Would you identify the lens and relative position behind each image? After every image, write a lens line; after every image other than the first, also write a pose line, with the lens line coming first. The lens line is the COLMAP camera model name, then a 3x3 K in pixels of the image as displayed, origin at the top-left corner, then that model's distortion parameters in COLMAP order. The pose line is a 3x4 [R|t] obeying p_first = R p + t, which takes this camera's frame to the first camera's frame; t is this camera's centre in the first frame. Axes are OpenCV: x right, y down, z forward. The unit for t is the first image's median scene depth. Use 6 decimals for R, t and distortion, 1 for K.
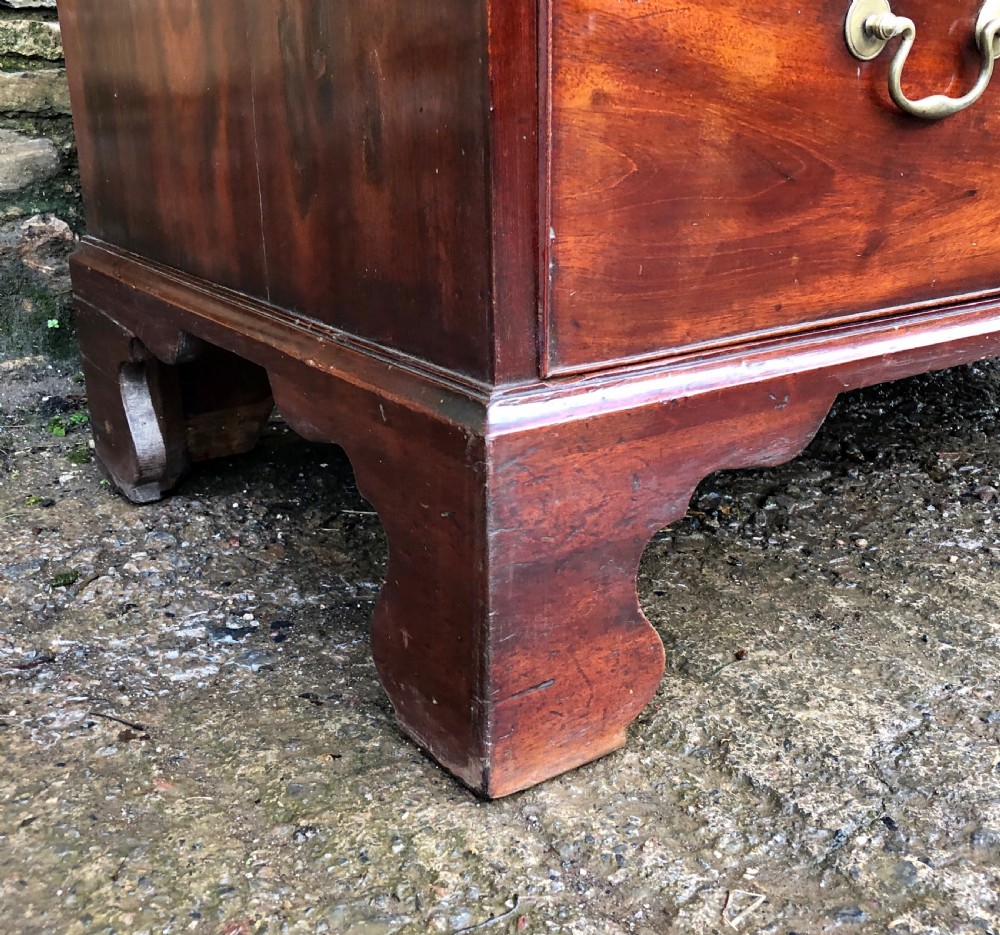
lens RADIAL K [[1223.1, 0, 503.0], [0, 1223.1, 482.0], [0, 0, 1]] dist [0.020450, 0.000000]
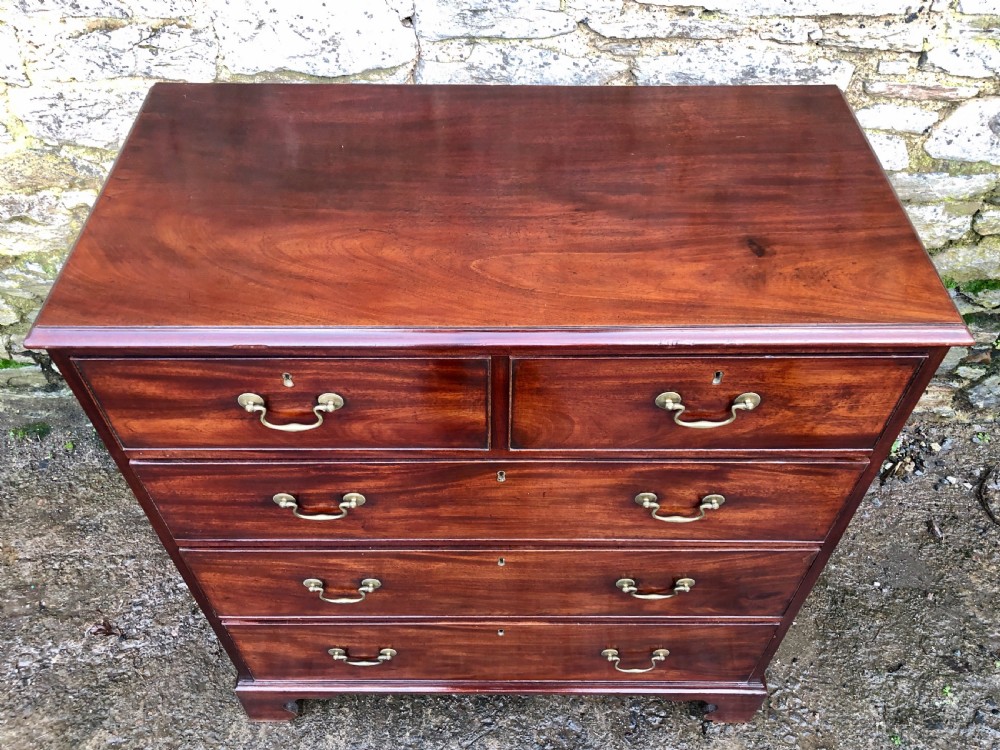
lens RADIAL K [[835.1, 0, 487.7], [0, 835.1, 376.3], [0, 0, 1]] dist [0.034306, -0.038273]
pose [[0.813118, 0.434068, -0.387846, 1.315789], [-0.188250, 0.826572, 0.530415, -2.557166], [0.550819, -0.358278, 0.753814, -0.455483]]
